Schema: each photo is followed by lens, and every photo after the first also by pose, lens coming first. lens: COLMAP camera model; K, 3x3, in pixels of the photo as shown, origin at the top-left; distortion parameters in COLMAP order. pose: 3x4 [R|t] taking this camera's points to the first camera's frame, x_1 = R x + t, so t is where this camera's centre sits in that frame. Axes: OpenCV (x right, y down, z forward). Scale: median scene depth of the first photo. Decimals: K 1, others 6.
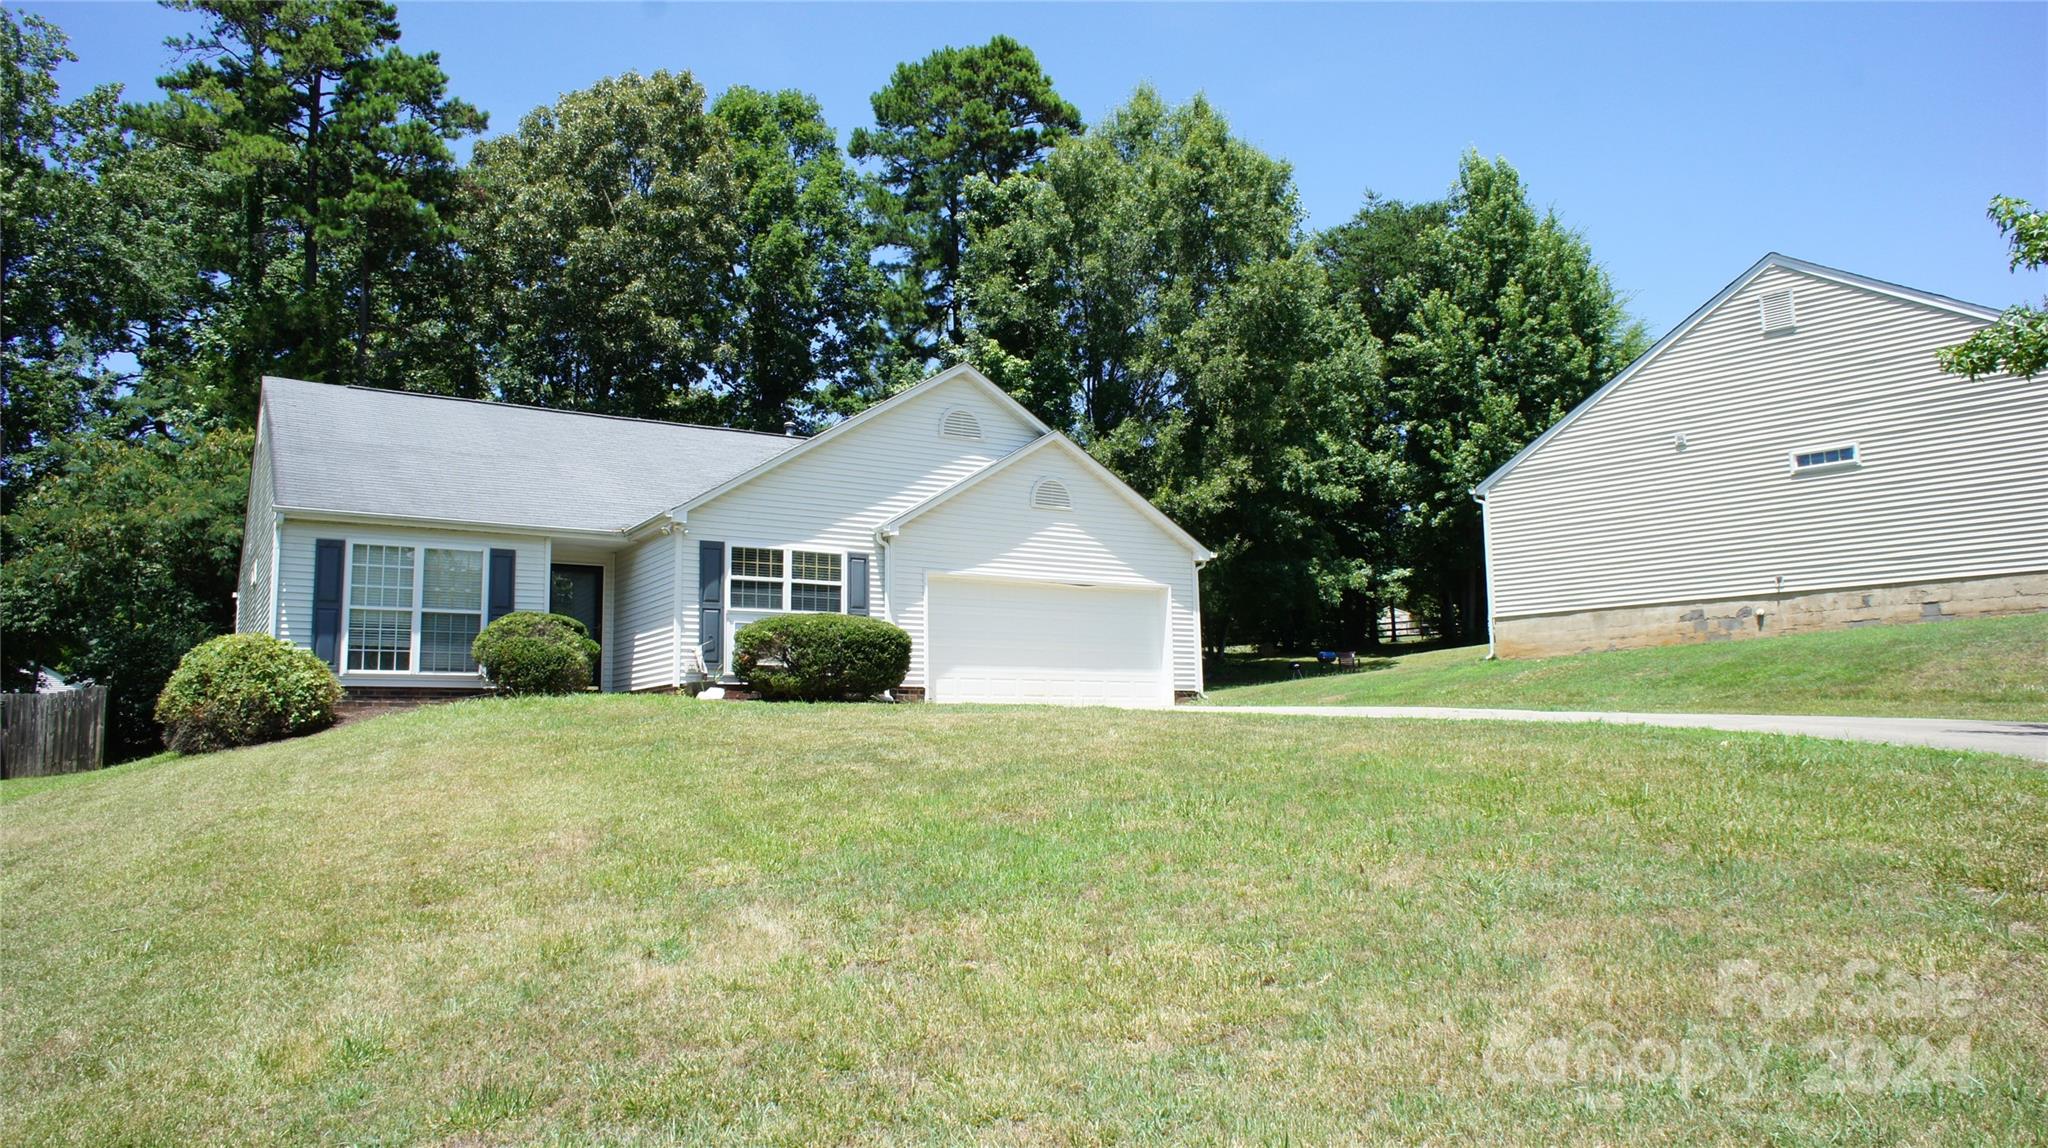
lens RADIAL K [[1408.4, 0, 1027.8], [0, 1408.4, 572.7], [0, 0, 1]] dist [-0.054198, 0.091225]
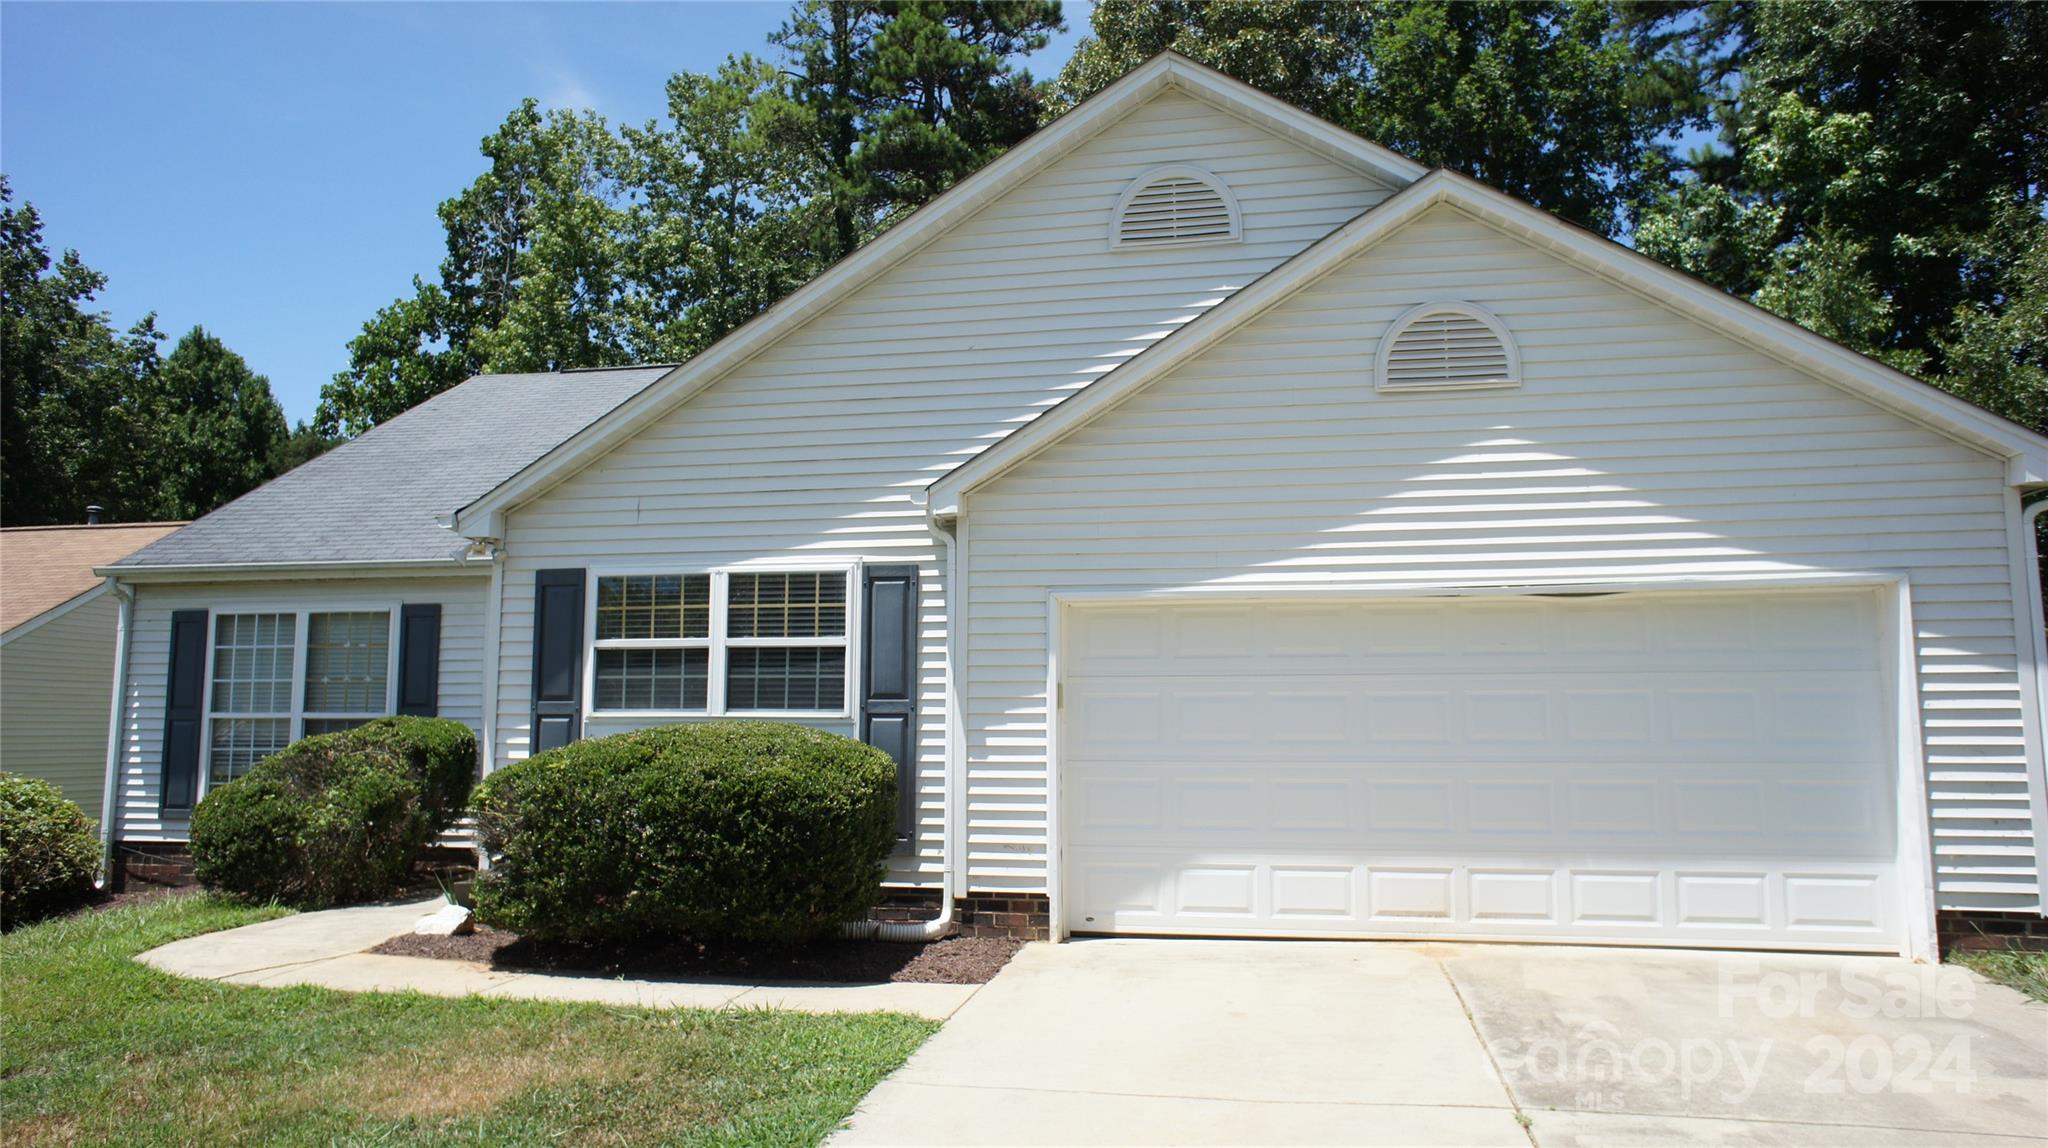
lens RADIAL K [[1408.4, 0, 1016.6], [0, 1408.4, 583.8], [0, 0, 1]] dist [-0.054198, 0.091225]
pose [[0.736591, -0.059657, -0.673703, 0.194574], [0.078390, 0.996919, -0.002571, -0.004402], [0.671781, -0.050917, 0.738998, 0.738793]]
